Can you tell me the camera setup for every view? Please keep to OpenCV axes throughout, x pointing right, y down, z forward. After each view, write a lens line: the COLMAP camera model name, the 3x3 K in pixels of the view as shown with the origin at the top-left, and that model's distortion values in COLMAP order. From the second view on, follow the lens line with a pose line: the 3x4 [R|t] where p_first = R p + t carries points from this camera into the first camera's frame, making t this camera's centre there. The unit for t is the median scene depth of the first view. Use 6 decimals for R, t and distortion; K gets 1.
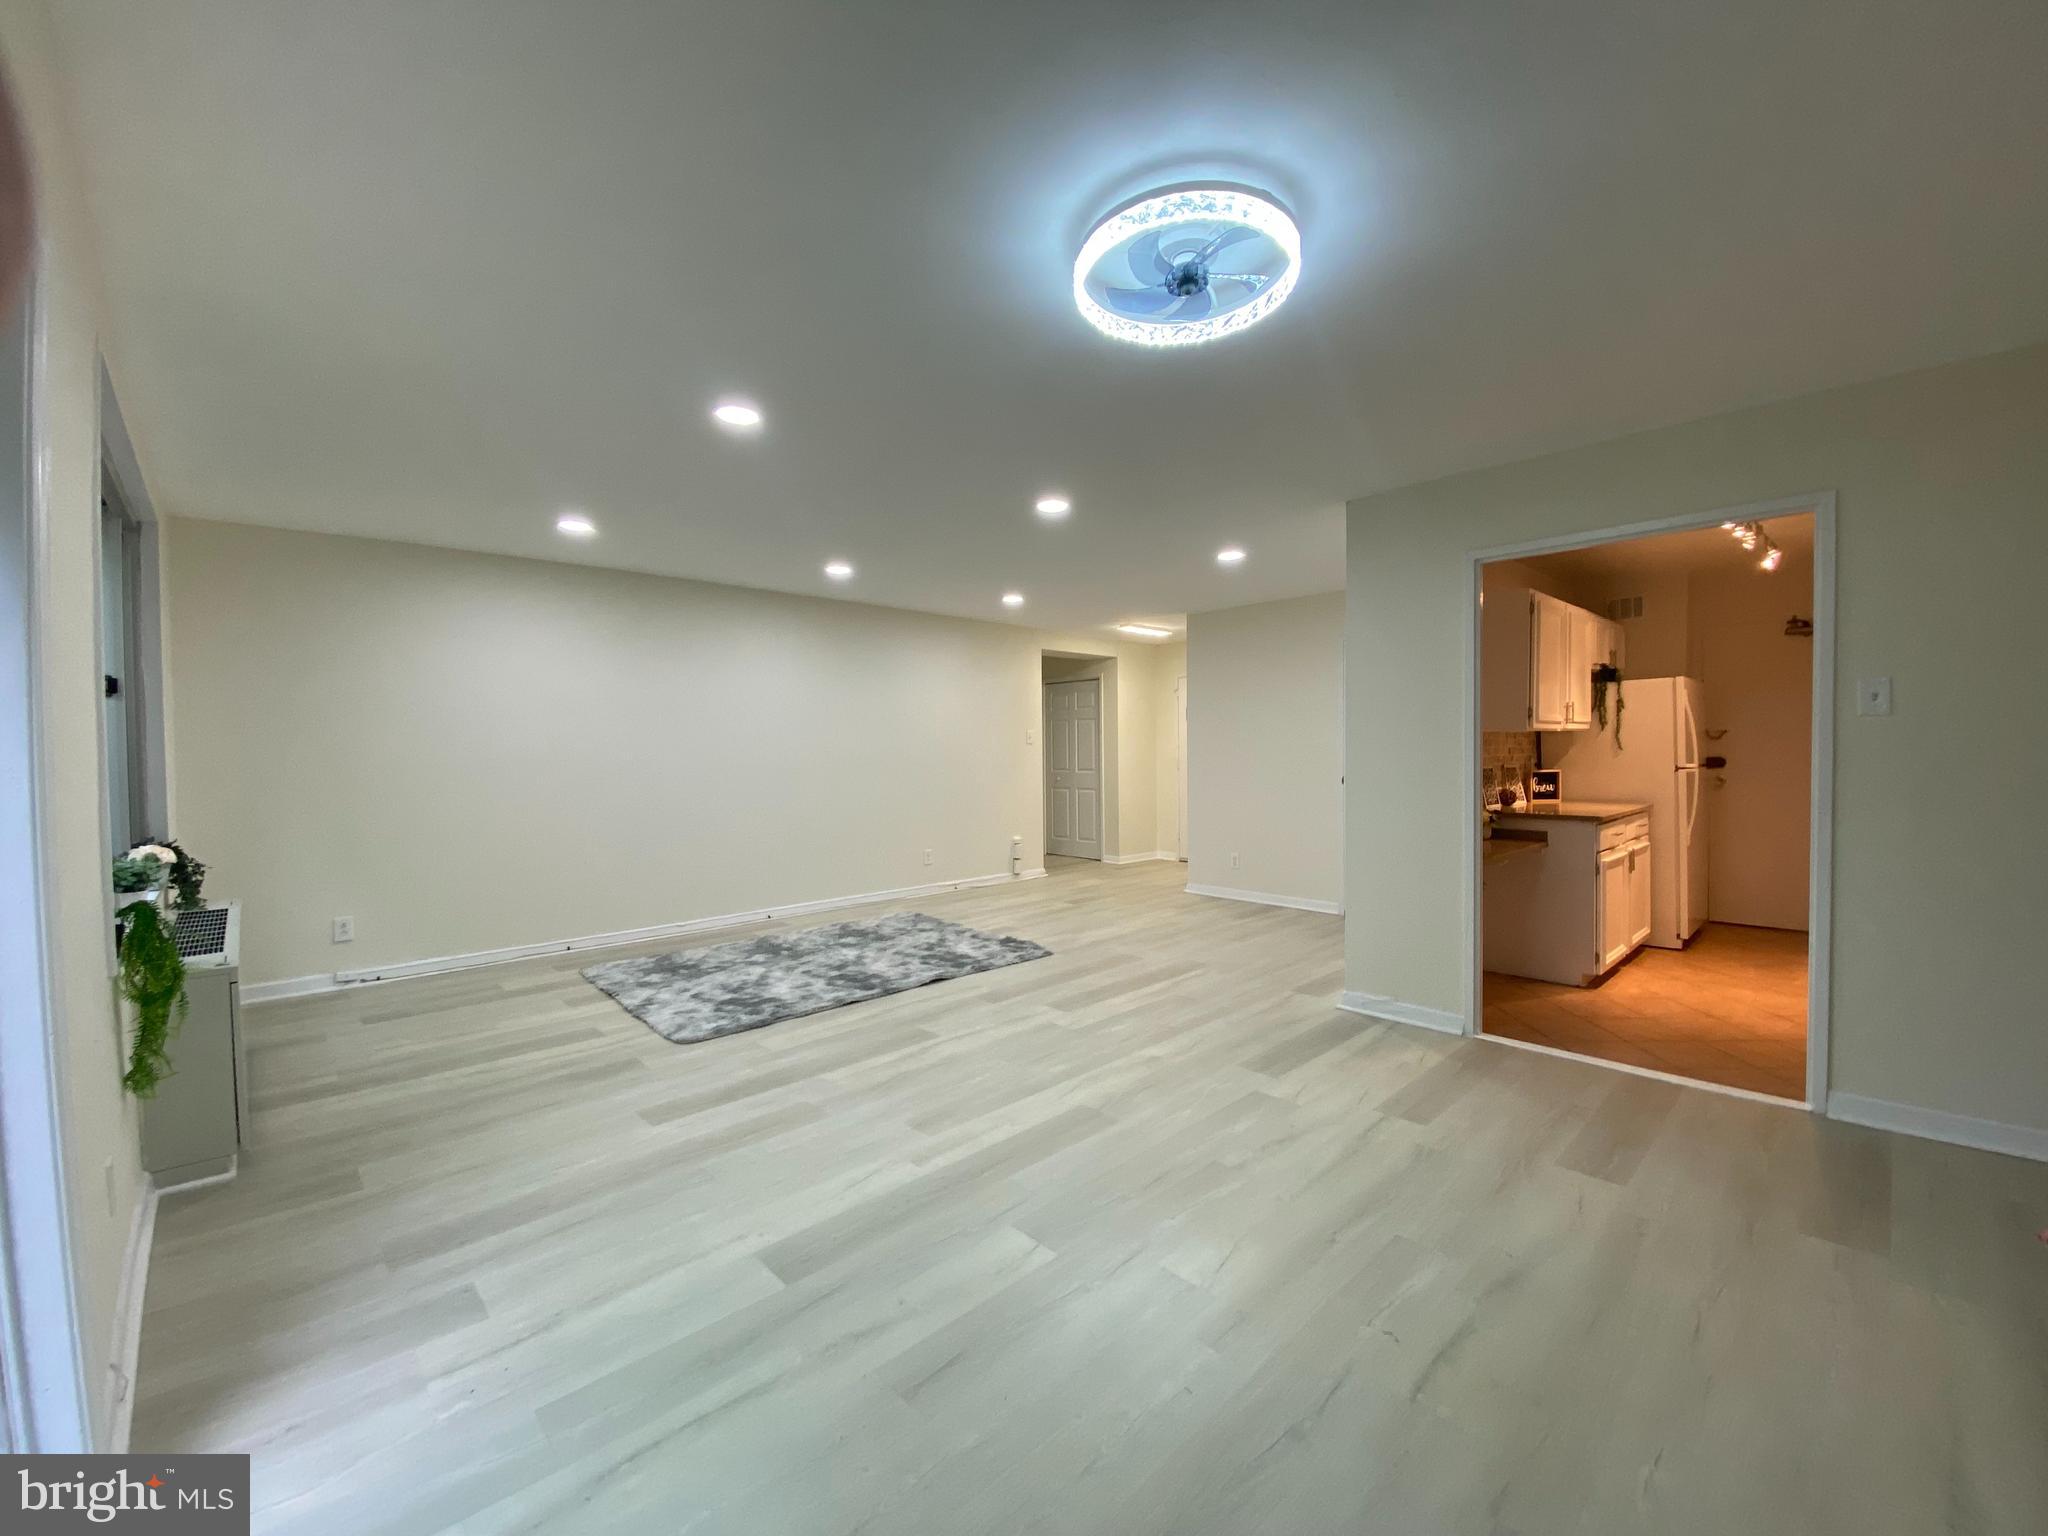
lens RADIAL K [[824.0, 0, 1022.8], [0, 824.0, 768.4], [0, 0, 1]] dist [0.040801, -0.035720]
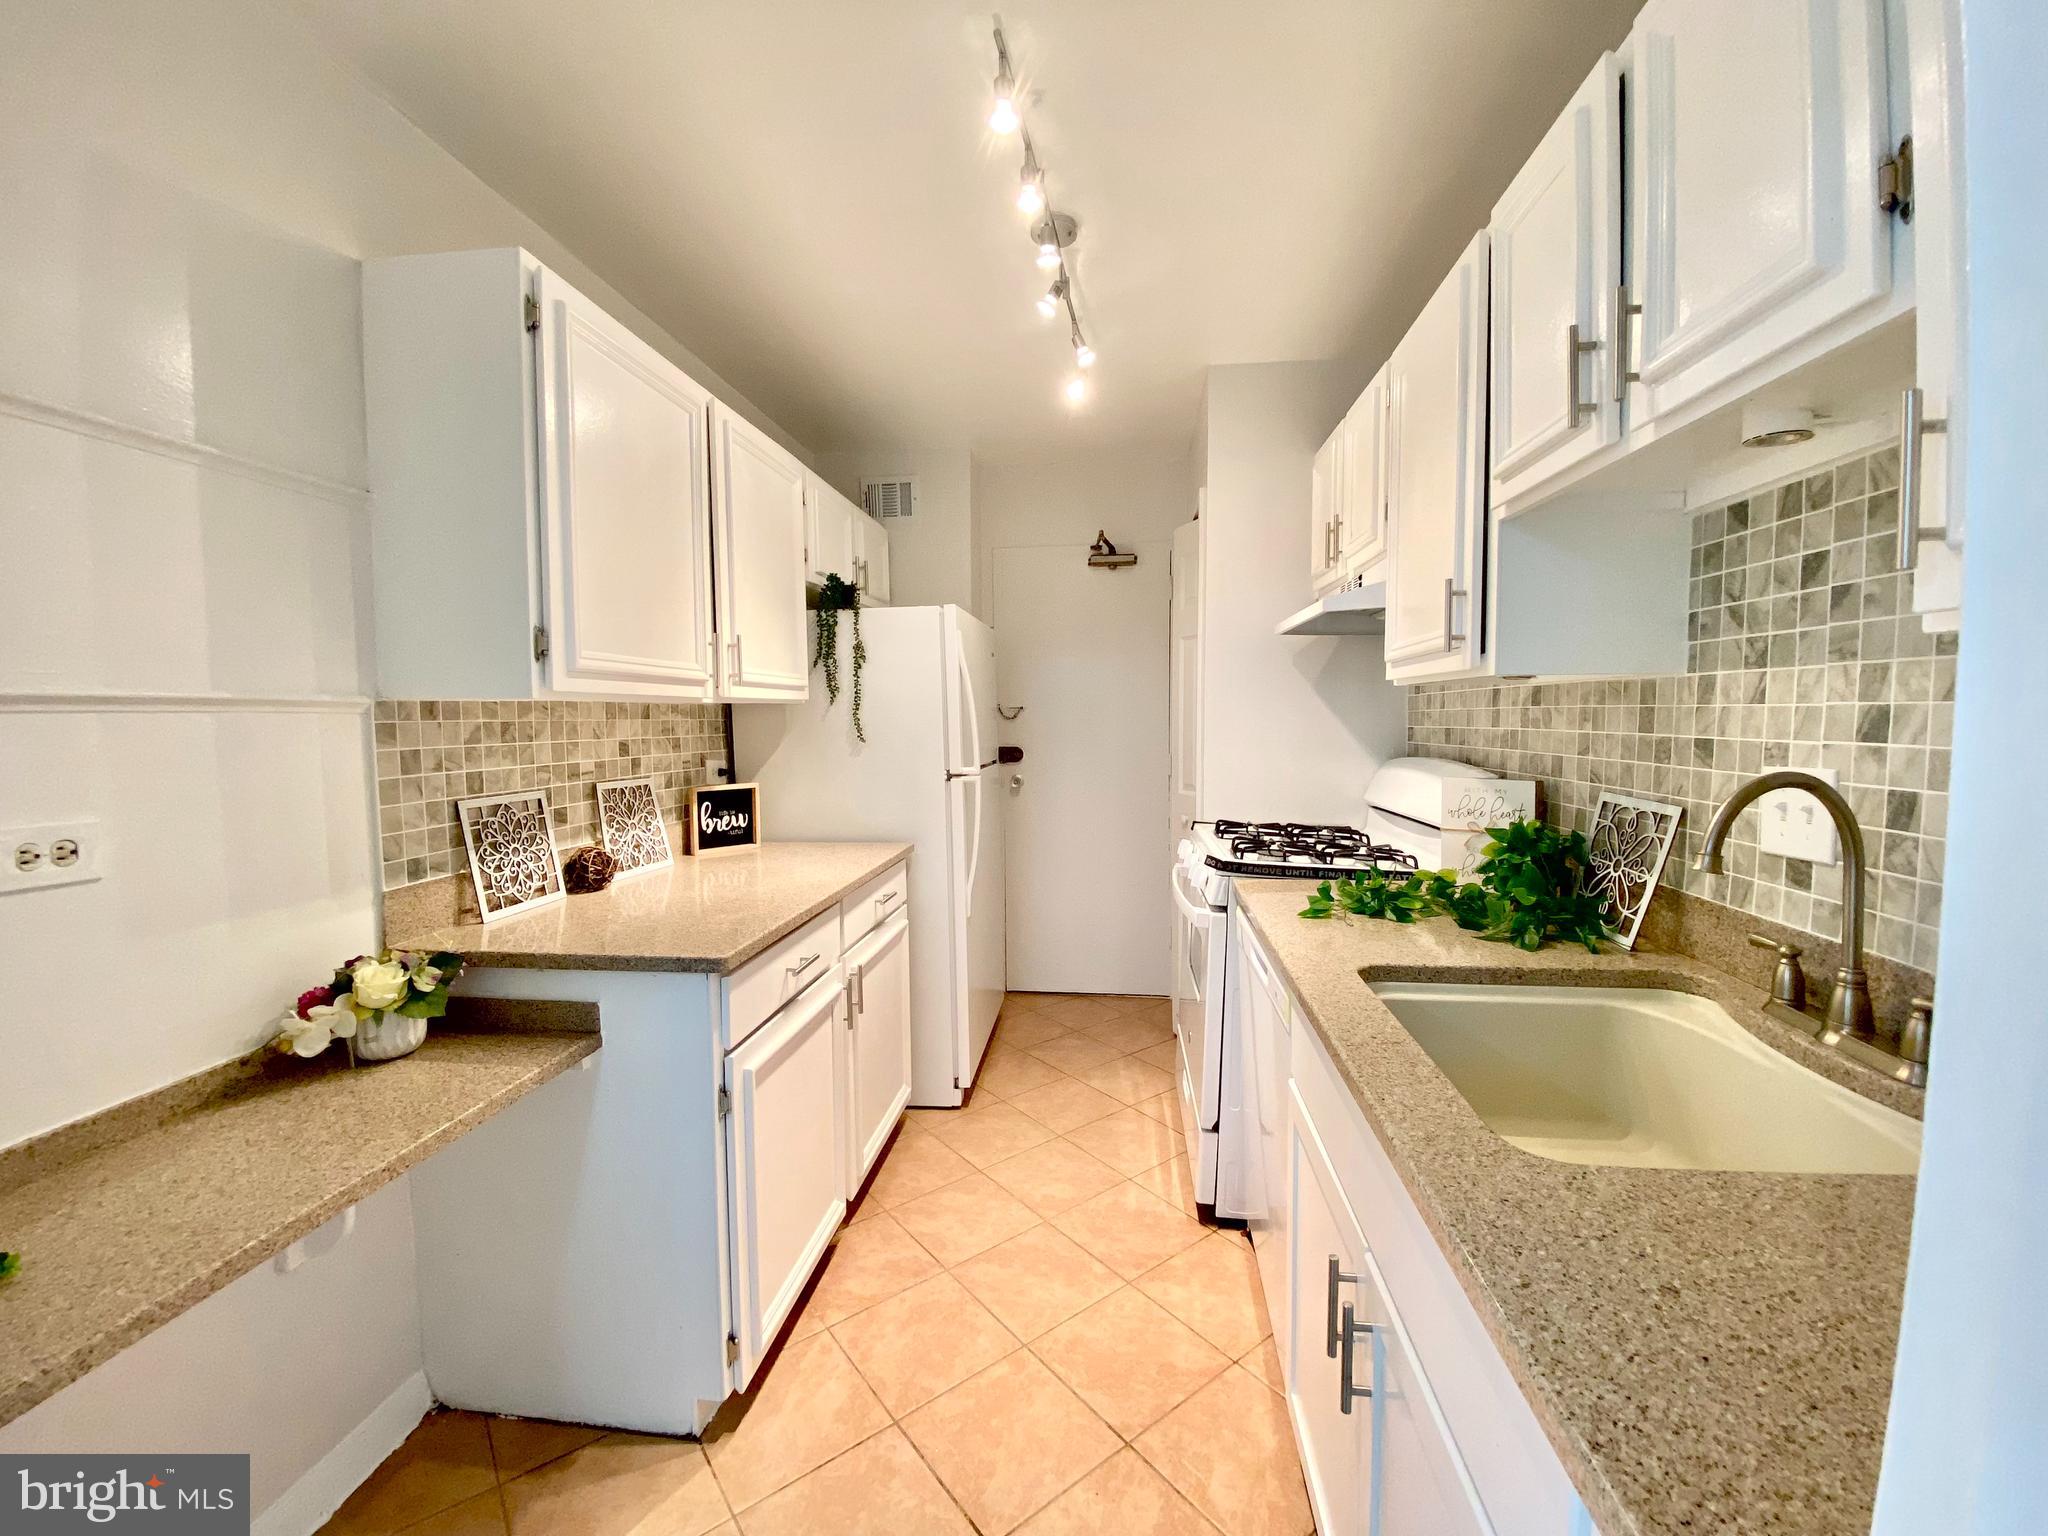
lens RADIAL K [[824.0, 0, 1022.8], [0, 824.0, 768.4], [0, 0, 1]] dist [0.040801, -0.035720]
pose [[0.773841, -0.036787, 0.632311, 0.732366], [0.016747, 0.999151, 0.037634, -0.036007], [-0.633159, -0.018533, 0.773800, 0.840647]]
